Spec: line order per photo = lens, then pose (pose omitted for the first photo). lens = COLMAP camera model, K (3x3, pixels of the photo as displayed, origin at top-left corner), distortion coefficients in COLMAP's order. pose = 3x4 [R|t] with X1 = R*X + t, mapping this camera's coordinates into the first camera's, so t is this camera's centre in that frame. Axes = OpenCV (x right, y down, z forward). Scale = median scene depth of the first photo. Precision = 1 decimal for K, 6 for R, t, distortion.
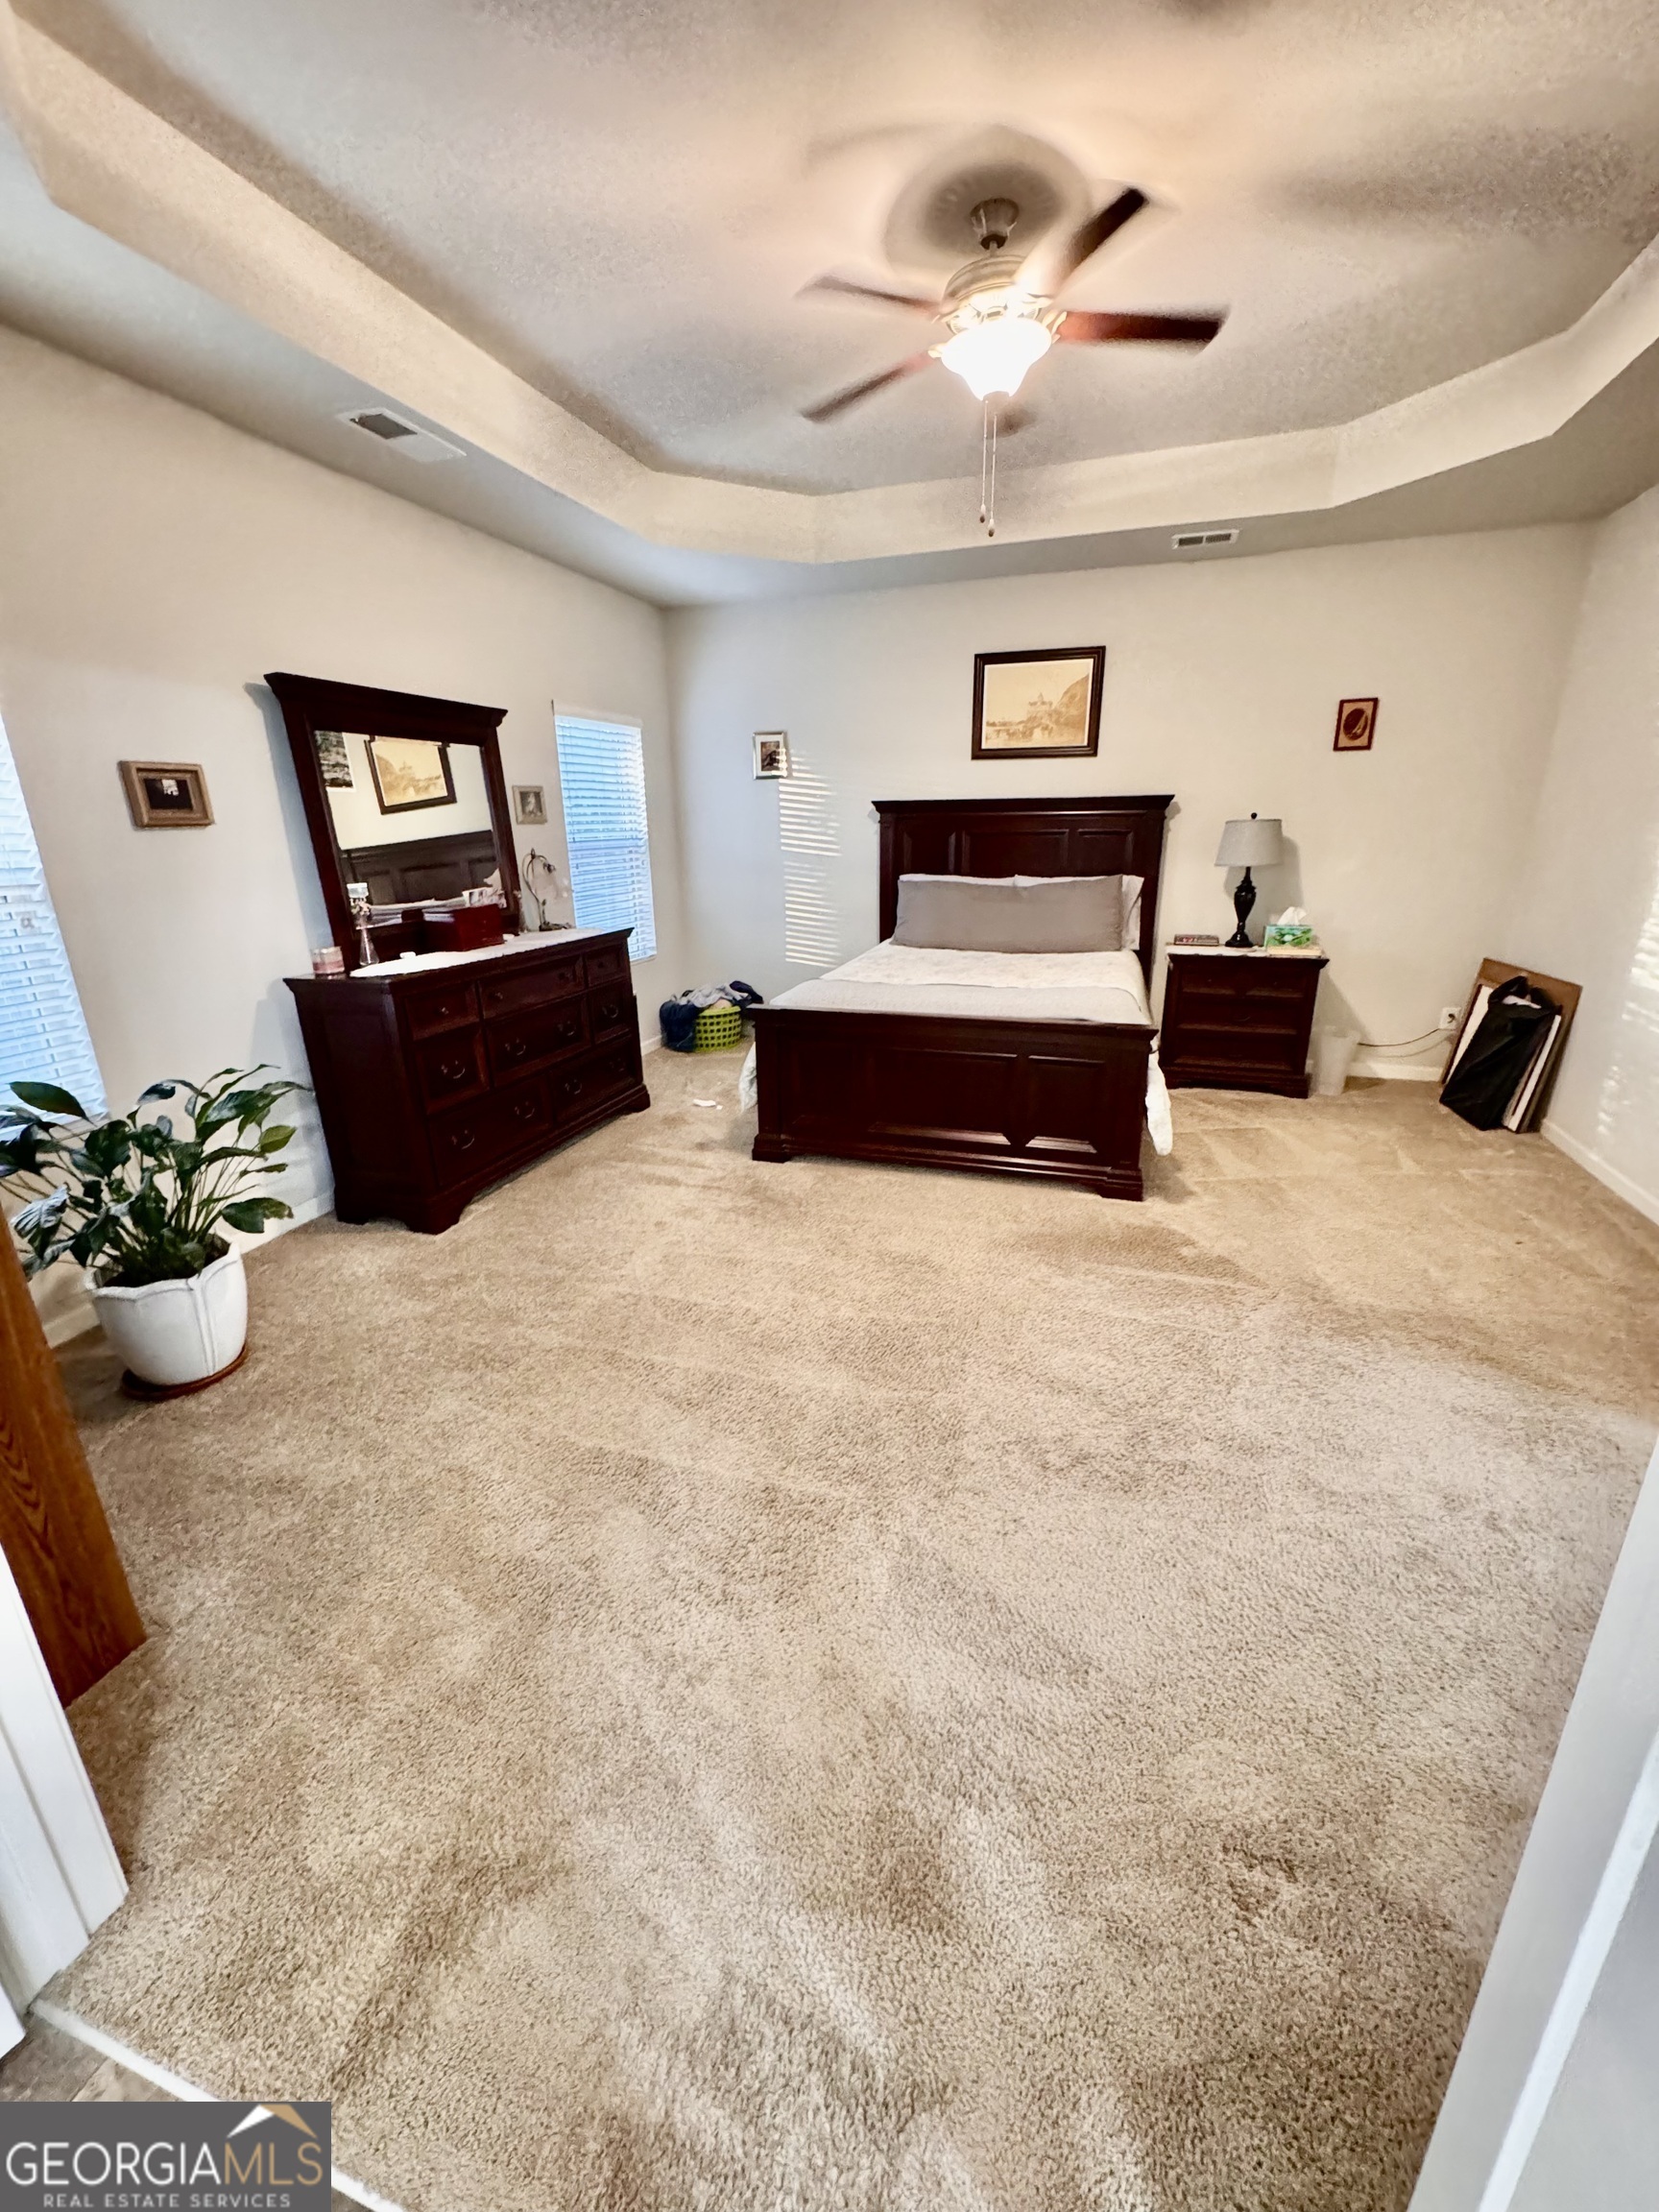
lens RADIAL K [[878.4, 0, 827.6], [0, 878.4, 1100.3], [0, 0, 1]] dist [-0.006128, 0.001332]
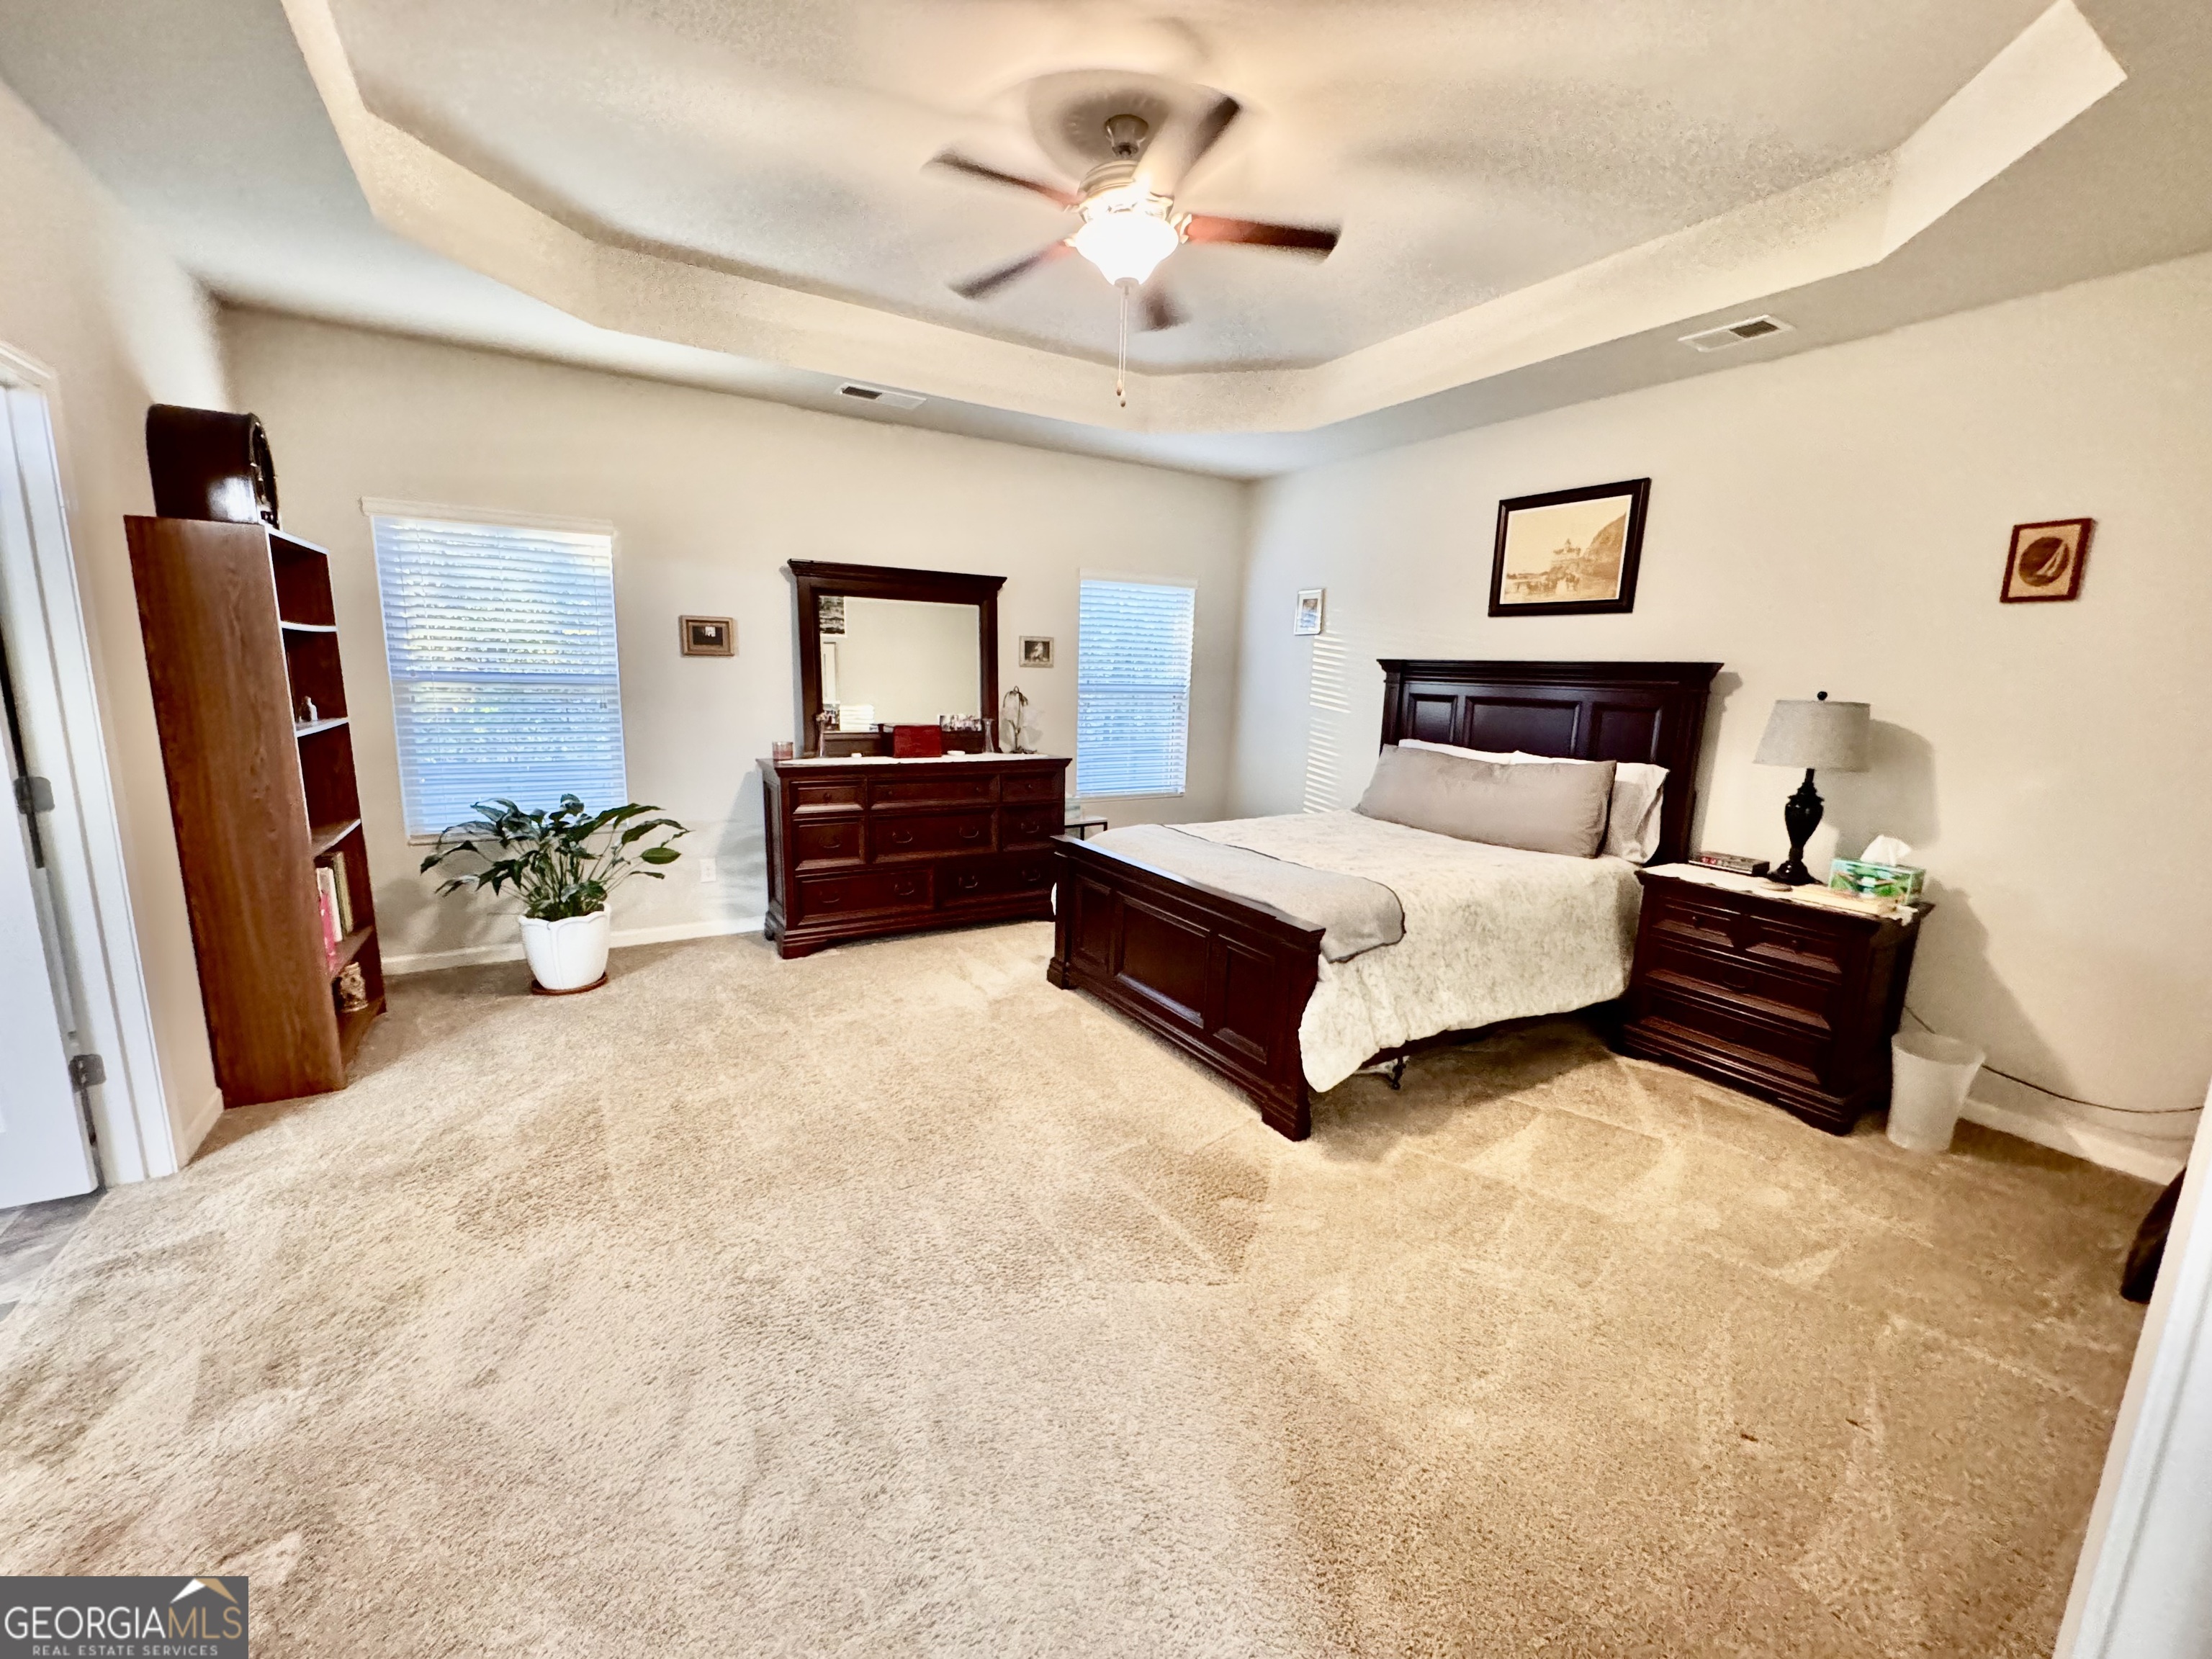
lens RADIAL K [[878.4, 0, 1105.8], [0, 878.4, 826.4], [0, 0, 1]] dist [-0.006128, 0.001332]
pose [[0.762940, 0.151275, -0.628521, 0.517771], [-0.235138, 0.970579, -0.051823, -0.062211], [0.602190, 0.187327, 0.776064, 0.162952]]
